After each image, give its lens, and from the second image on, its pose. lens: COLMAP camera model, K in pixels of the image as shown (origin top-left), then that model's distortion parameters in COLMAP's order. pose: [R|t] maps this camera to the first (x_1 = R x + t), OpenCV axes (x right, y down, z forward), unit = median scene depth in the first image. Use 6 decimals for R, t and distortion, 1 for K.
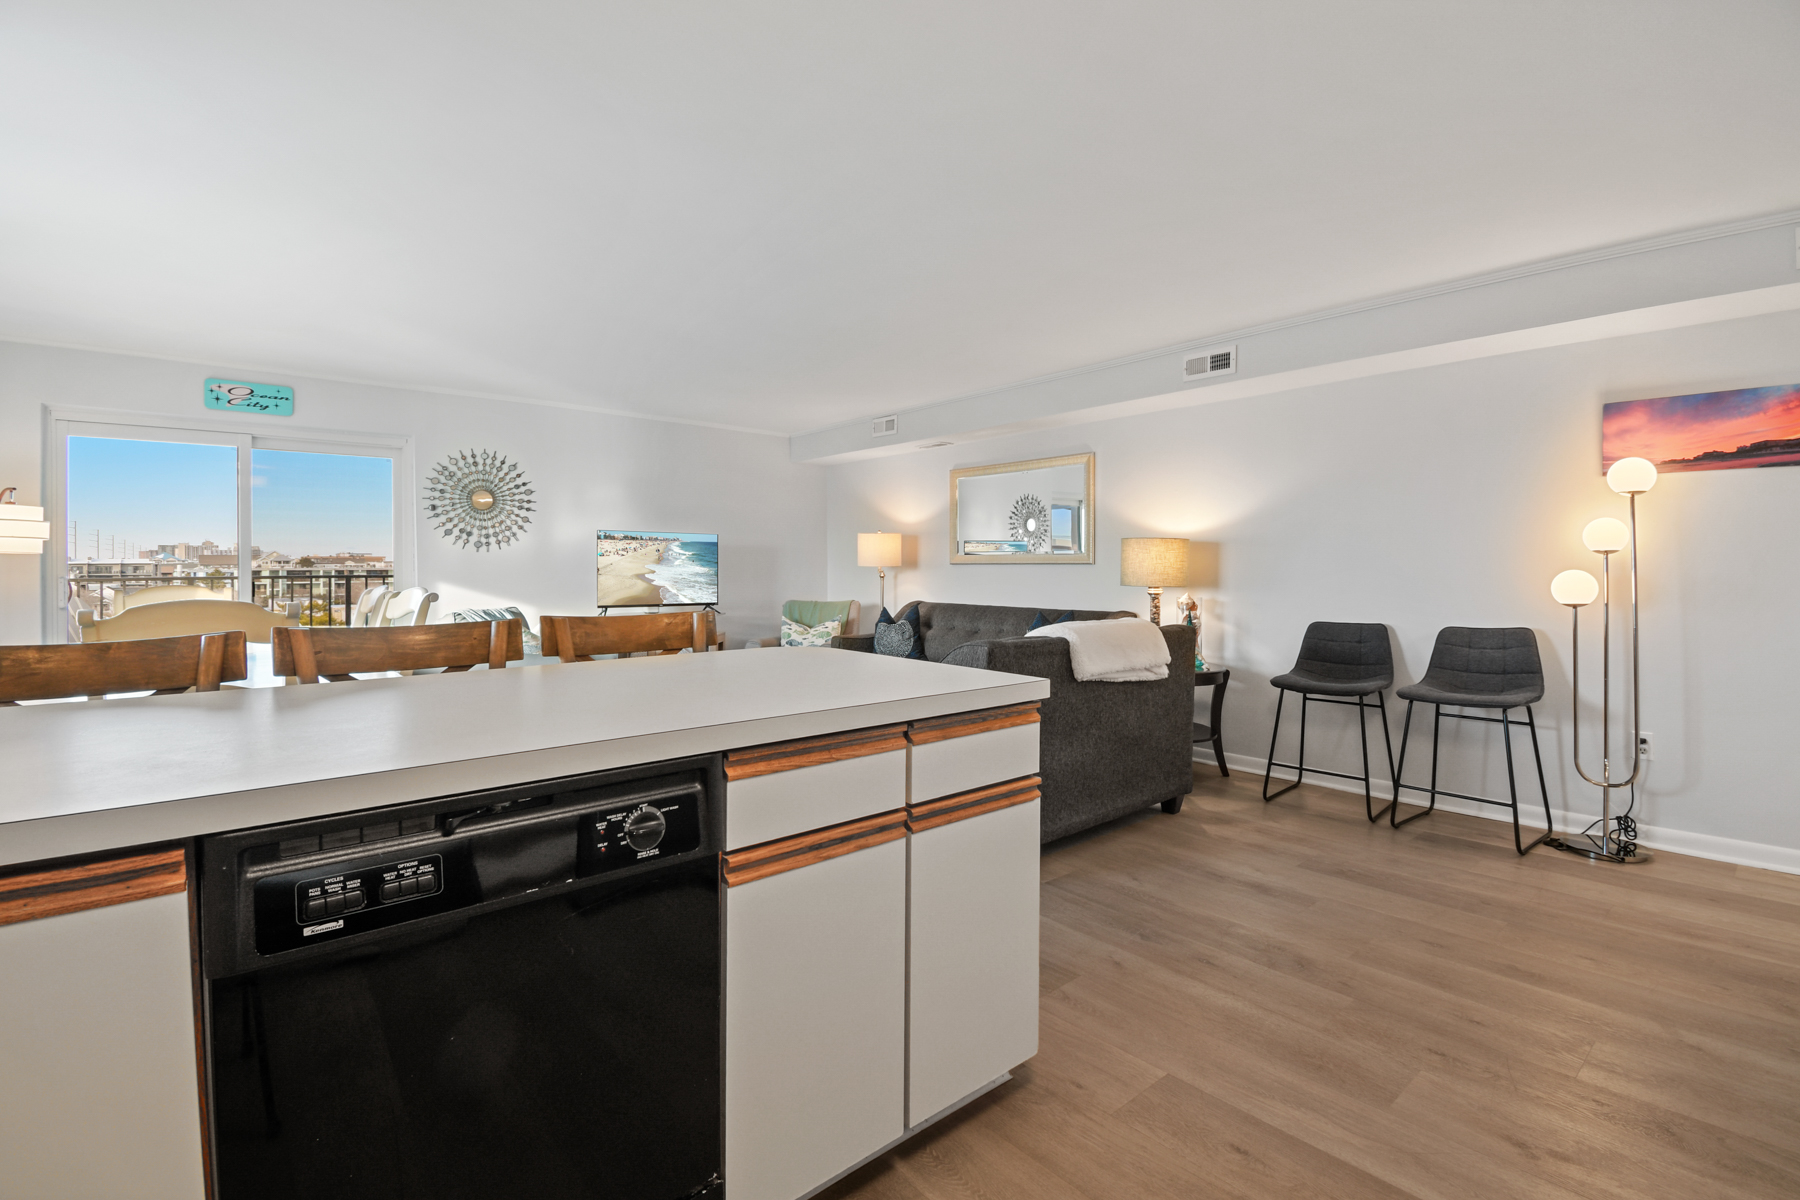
lens RADIAL K [[818.0, 0, 894.7], [0, 818.0, 565.9], [0, 0, 1]] dist [0.020442, -0.027024]
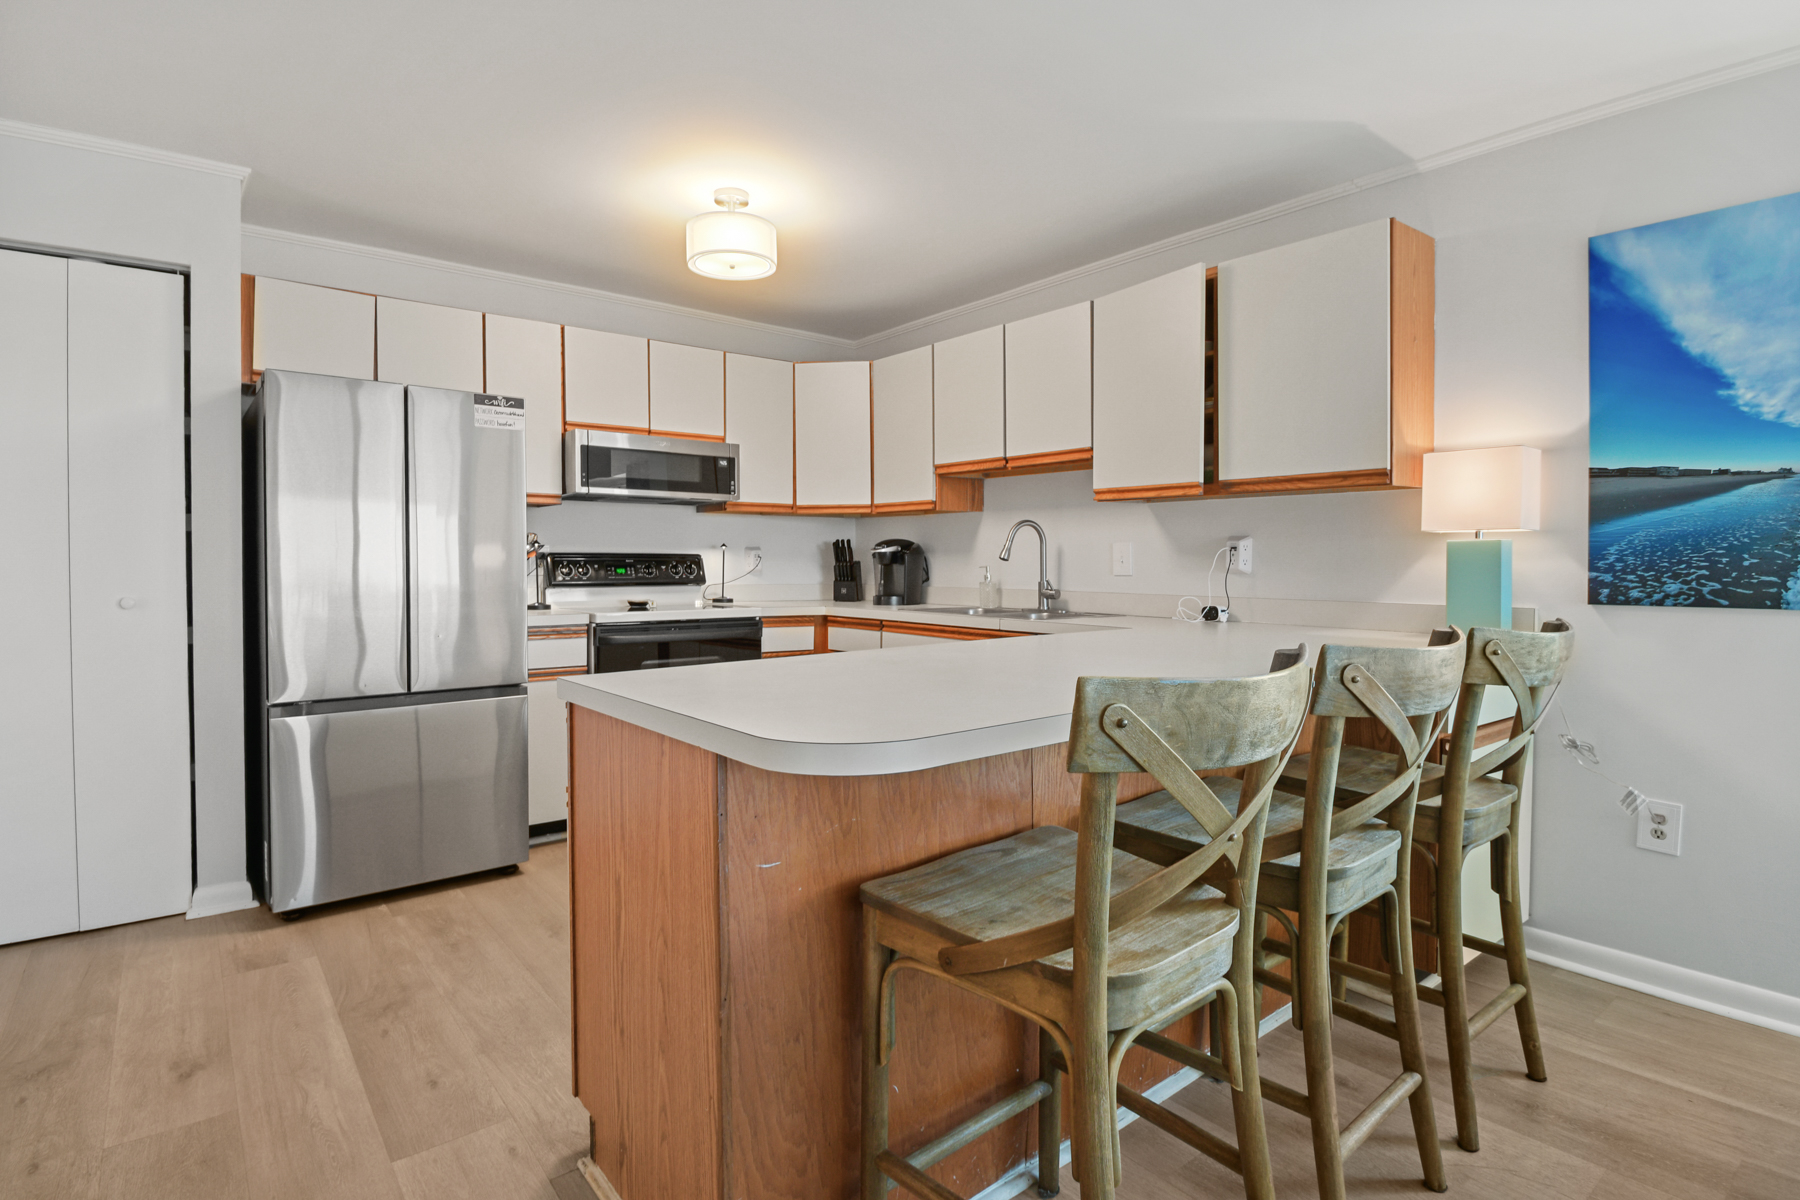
lens RADIAL K [[888.0, 0, 895.1], [0, 888.0, 570.8], [0, 0, 1]] dist [0.001320, -0.018605]
pose [[-0.999480, -0.000769, 0.032247, -0.064482], [-0.000230, 0.999860, 0.016713, 0.001991], [-0.032255, 0.016697, -0.999340, 0.593351]]
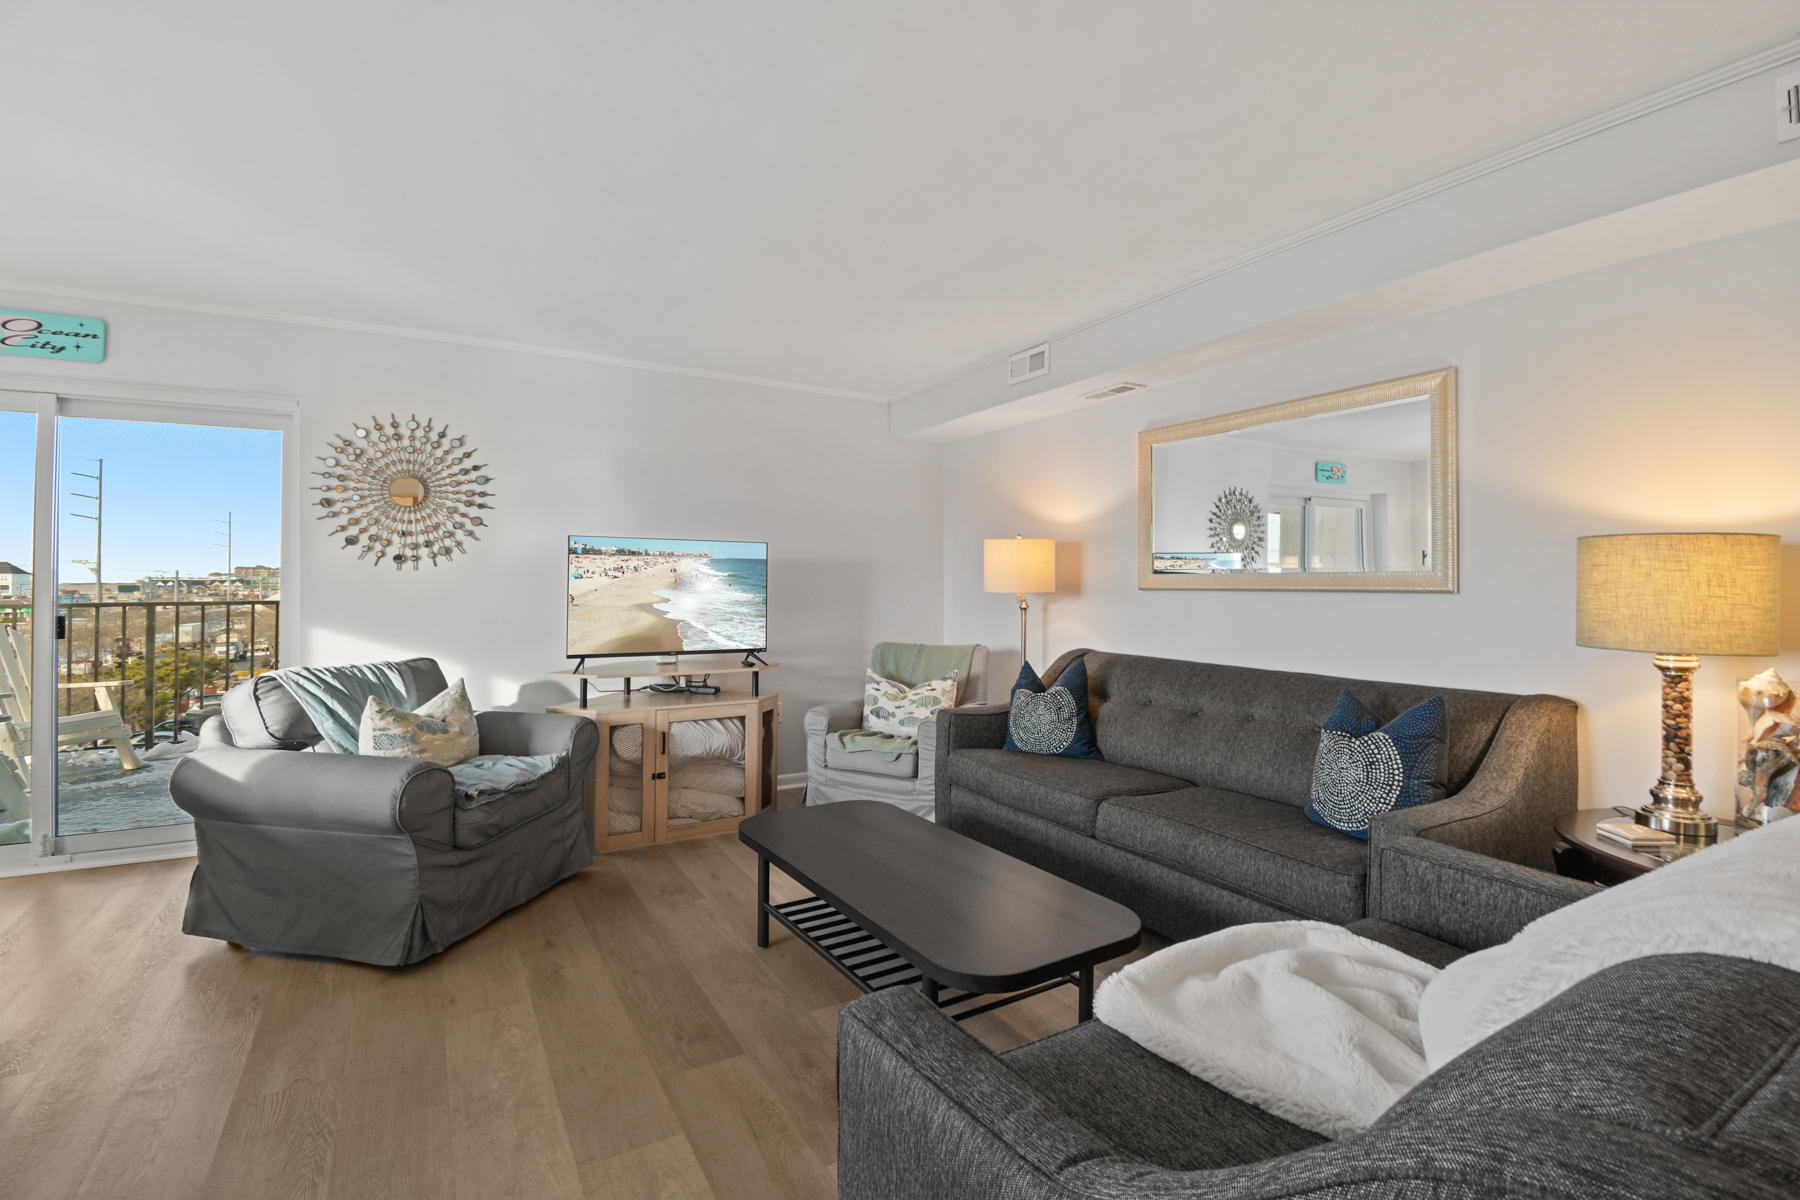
lens RADIAL K [[810.3, 0, 896.4], [0, 810.3, 577.5], [0, 0, 1]] dist [0.022064, -0.027285]
pose [[0.983751, -0.000107, -0.179538, 0.000200], [-0.001241, 0.999972, -0.007400, -0.006977], [0.179534, 0.007502, 0.983723, 0.426895]]
